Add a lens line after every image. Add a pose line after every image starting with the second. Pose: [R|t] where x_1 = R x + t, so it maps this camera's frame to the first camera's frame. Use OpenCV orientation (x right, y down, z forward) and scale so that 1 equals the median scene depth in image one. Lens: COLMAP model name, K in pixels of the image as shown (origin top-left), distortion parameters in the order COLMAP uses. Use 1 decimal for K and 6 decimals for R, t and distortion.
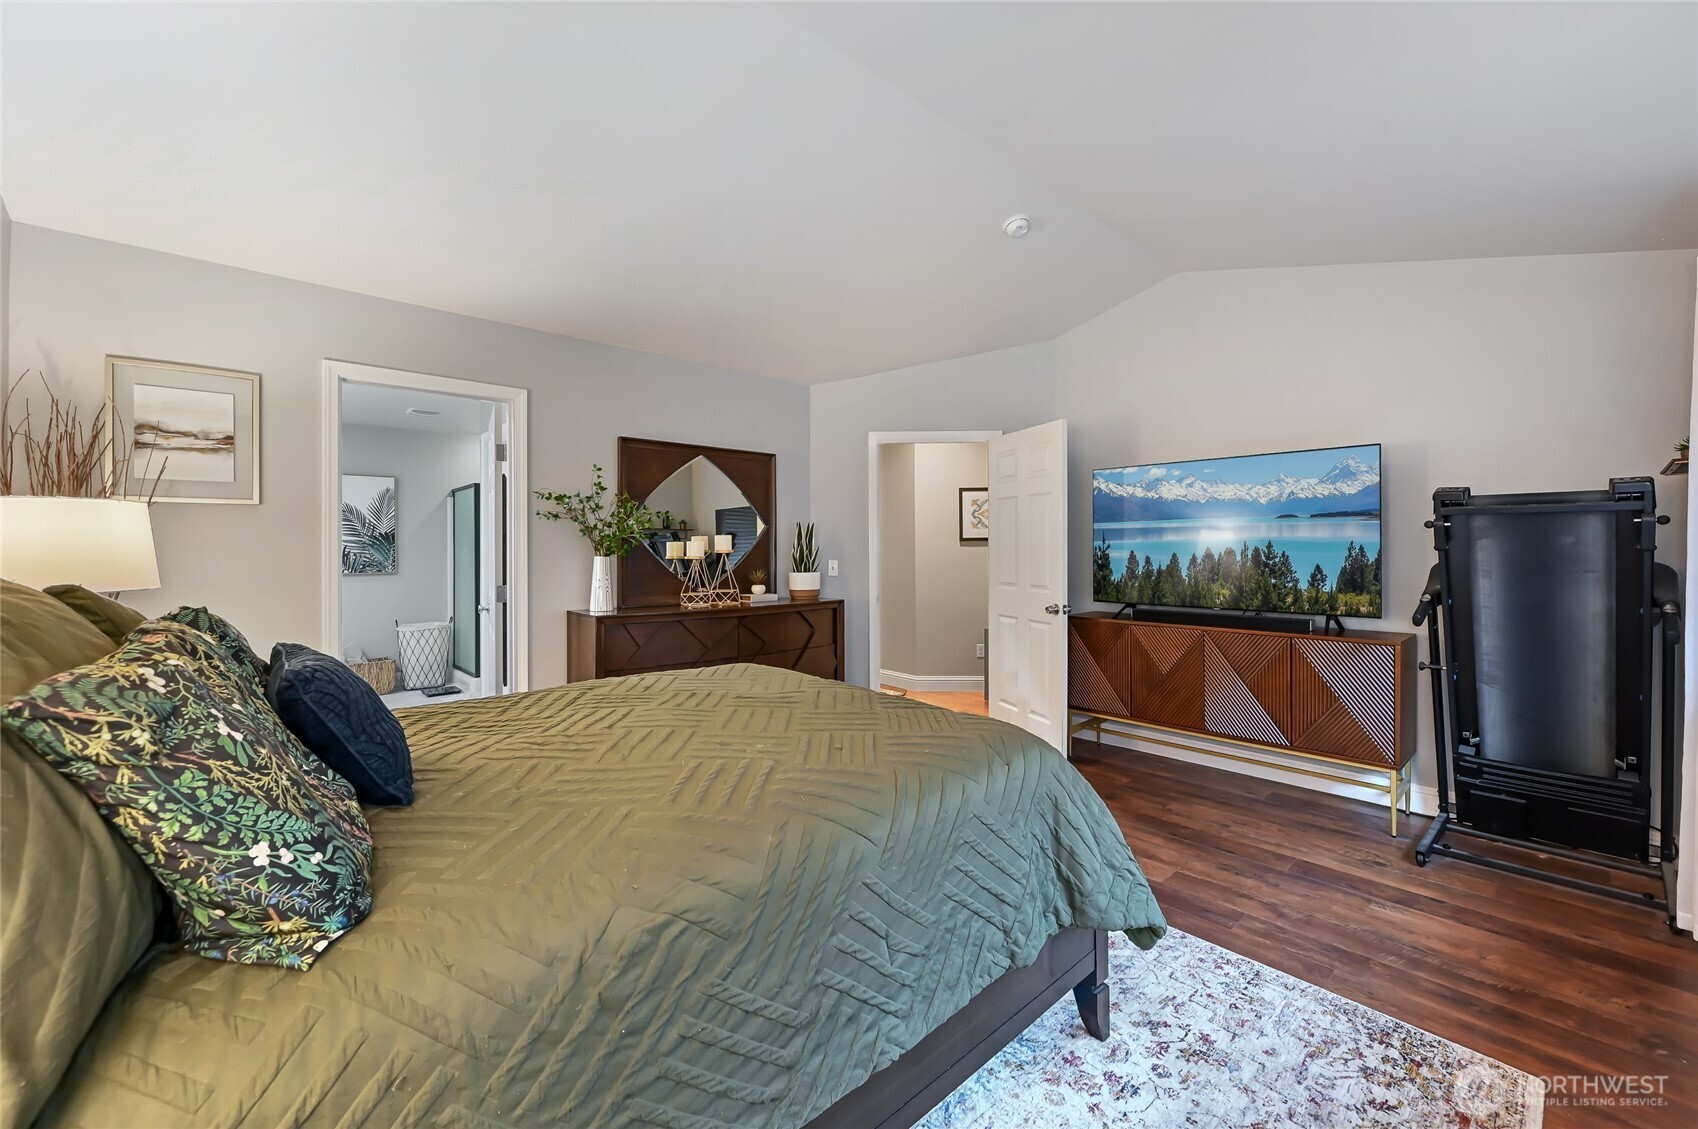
lens RADIAL K [[672.2, 0, 858.6], [0, 672.2, 552.2], [0, 0, 1]] dist [-0.001260, -0.000078]
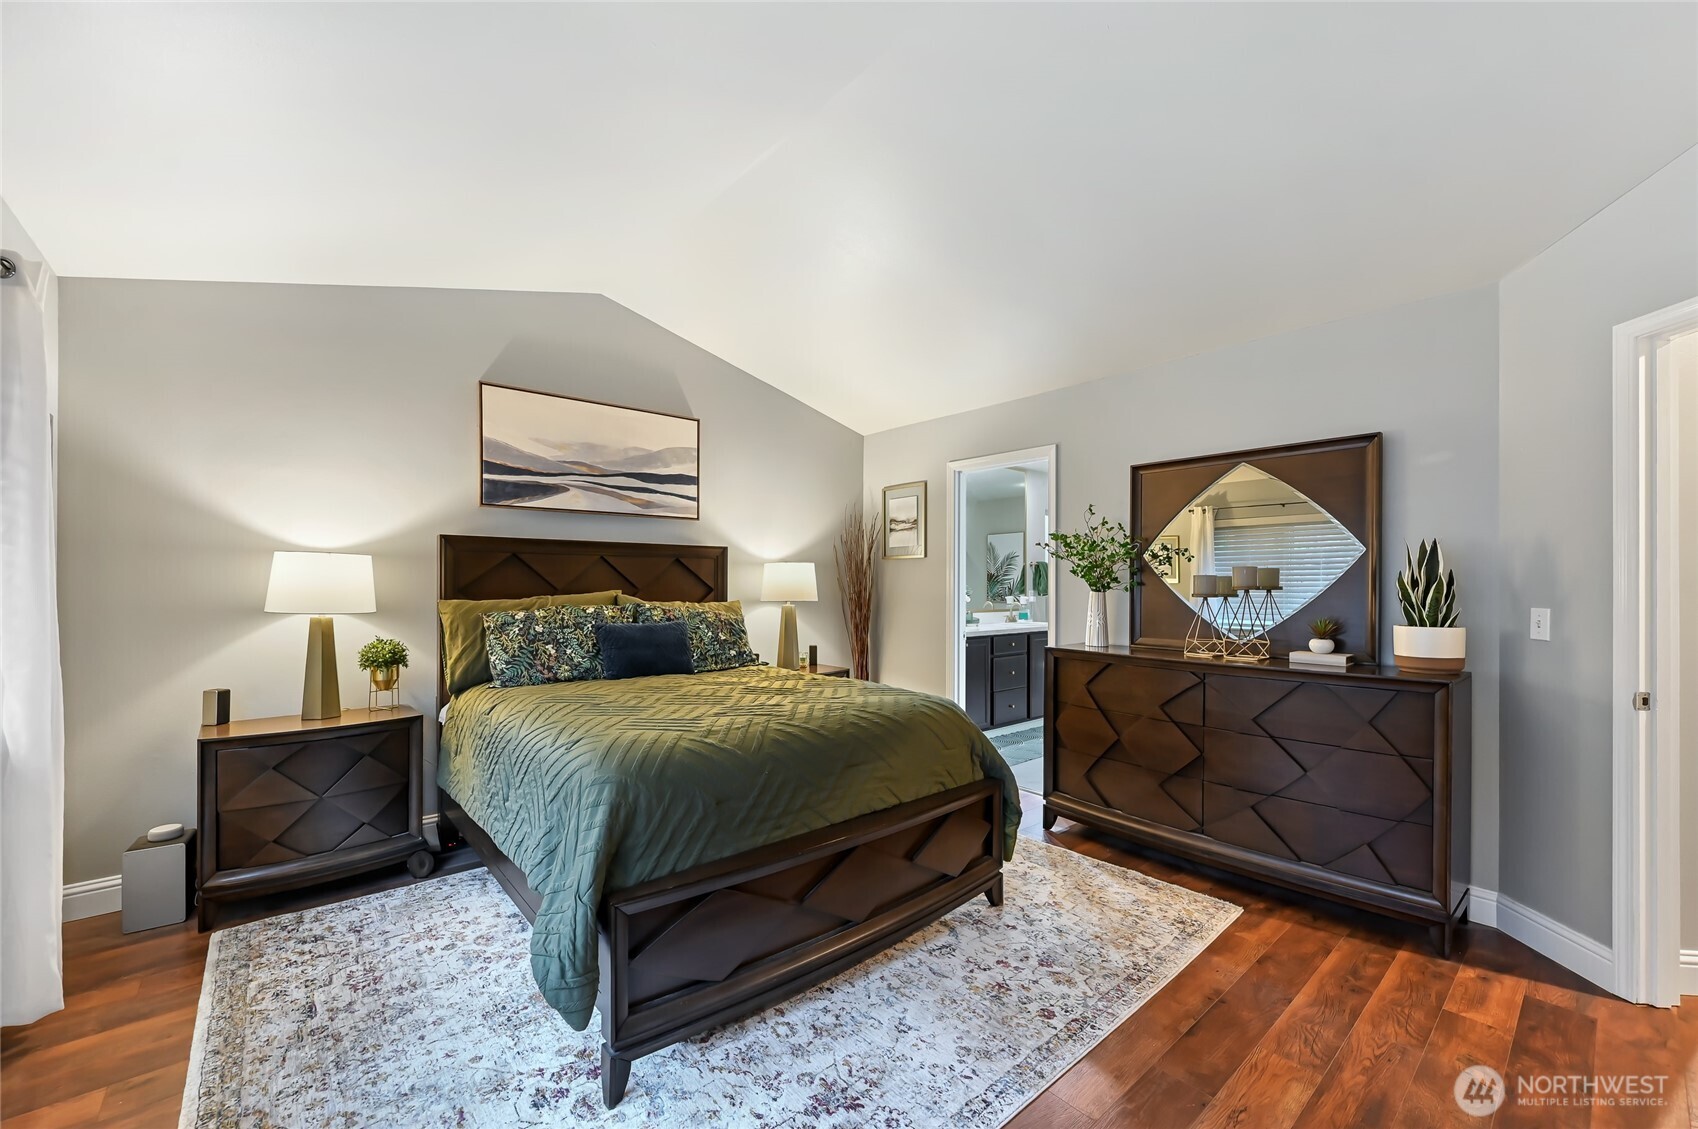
lens RADIAL K [[672.2, 0, 852.7], [0, 672.2, 580.9], [0, 0, 1]] dist [-0.001260, -0.000078]
pose [[-0.030785, -0.002444, -0.999523, 0.483421], [-0.007242, 0.999971, -0.002222, -0.003397], [0.999500, 0.007170, -0.030802, 0.509786]]
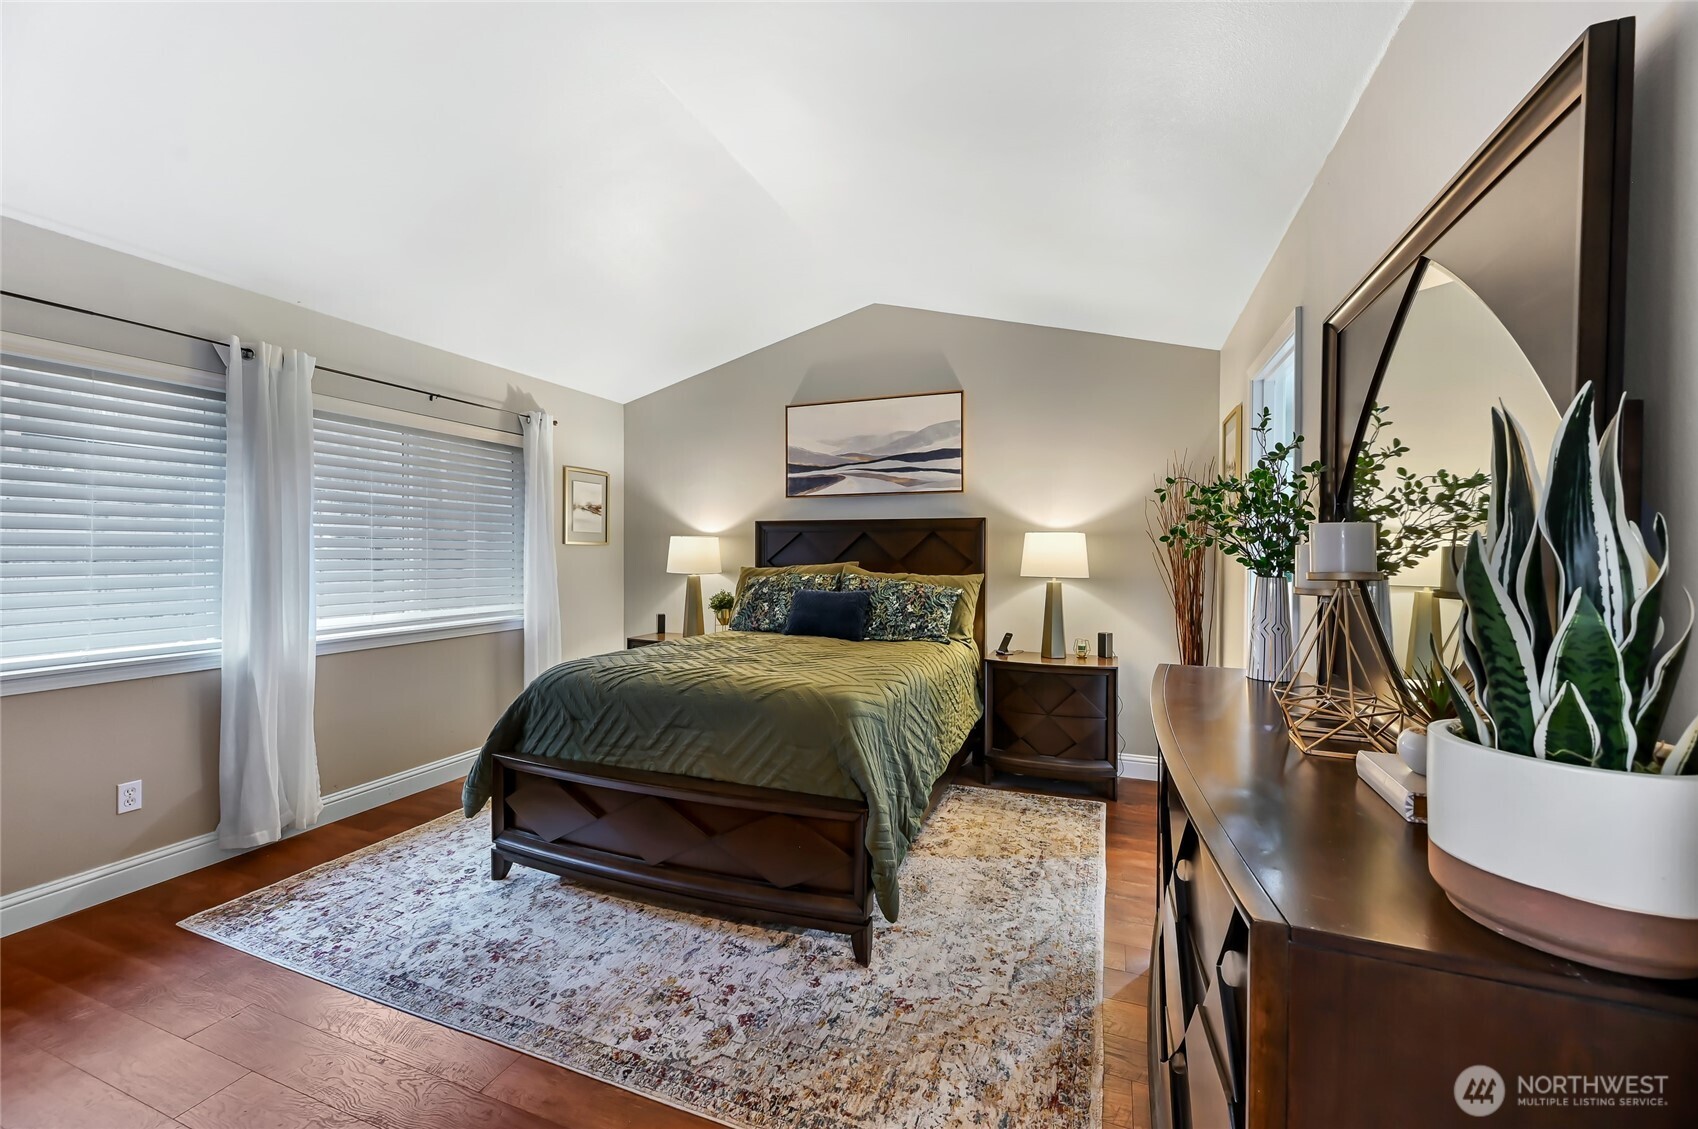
lens RADIAL K [[672.2, 0, 847.3], [0, 672.2, 559.3], [0, 0, 1]] dist [-0.001260, -0.000078]
pose [[-0.897628, 0.002684, -0.440746, 0.112815], [-0.005268, 0.999845, 0.016816, -0.010698], [0.440722, 0.017416, -0.897474, 1.020150]]
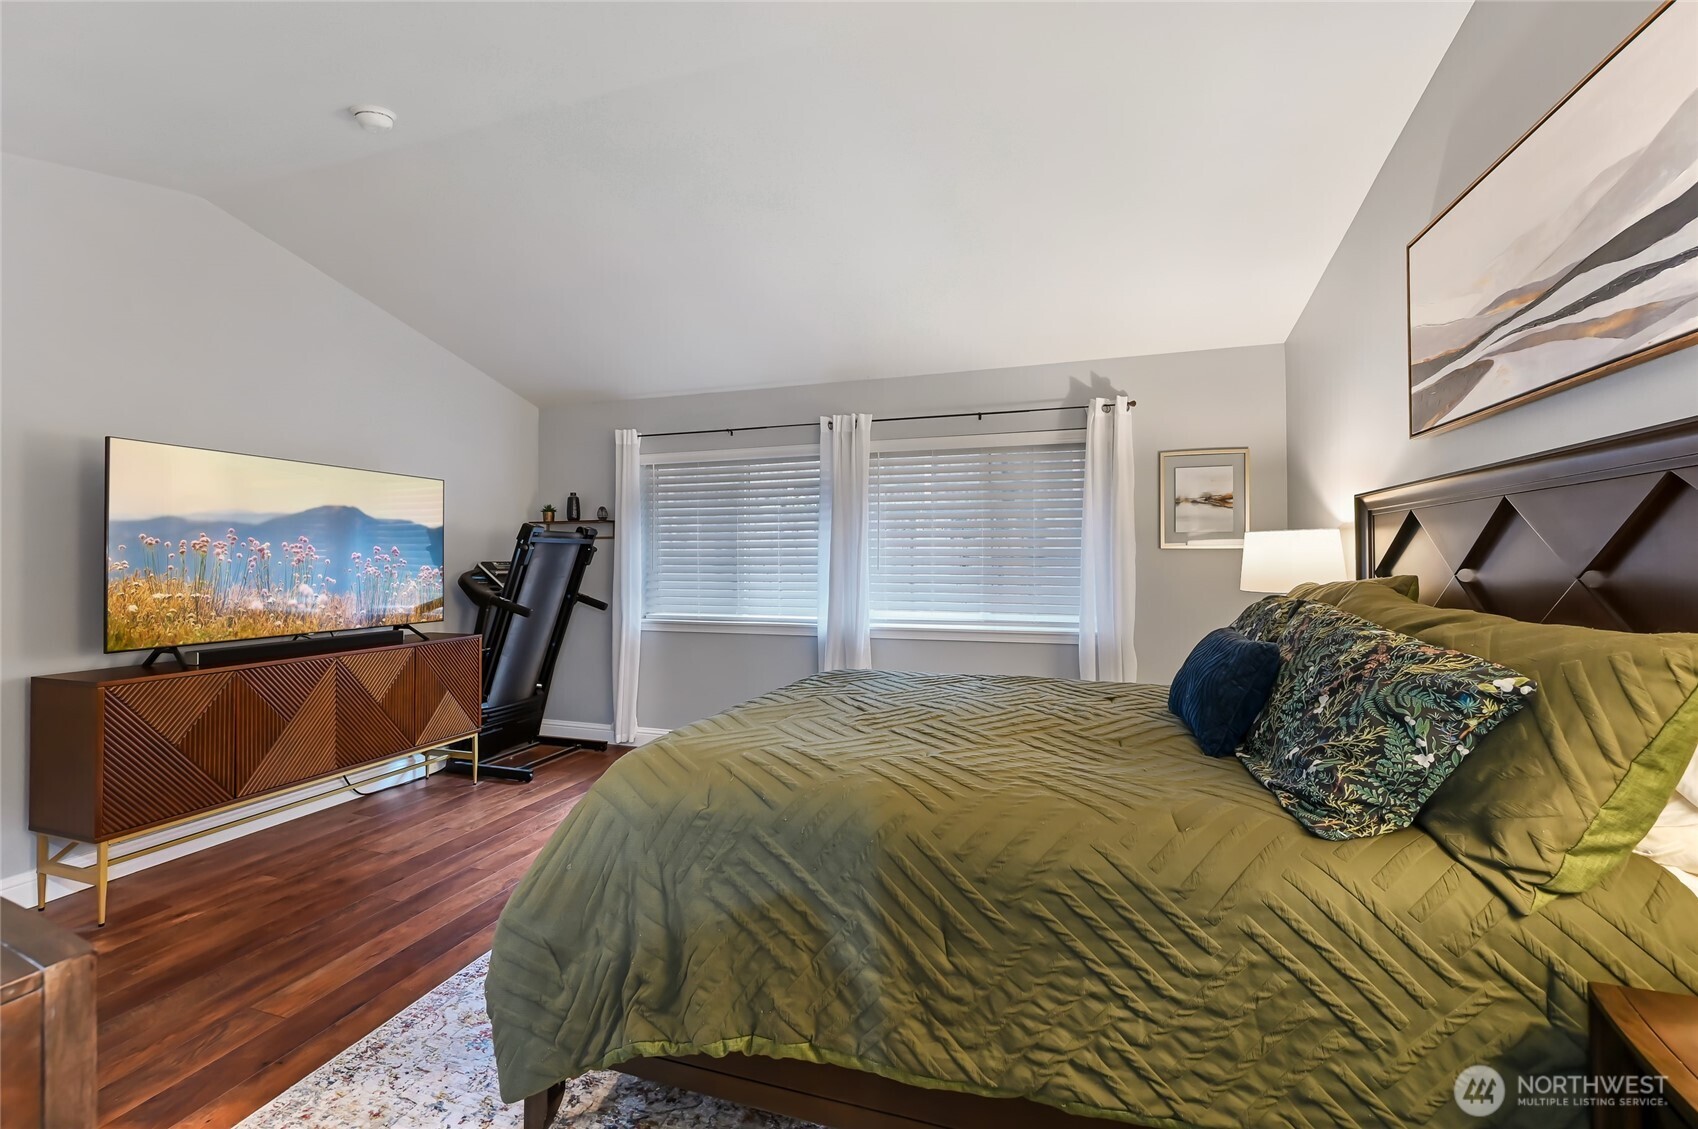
lens RADIAL K [[672.2, 0, 861.0], [0, 672.2, 556.6], [0, 0, 1]] dist [-0.001260, -0.000078]
pose [[-0.505874, 0.012319, 0.862519, -0.459529], [0.008499, 0.999921, -0.009297, -0.001318], [-0.862565, 0.002628, -0.505939, 0.646763]]
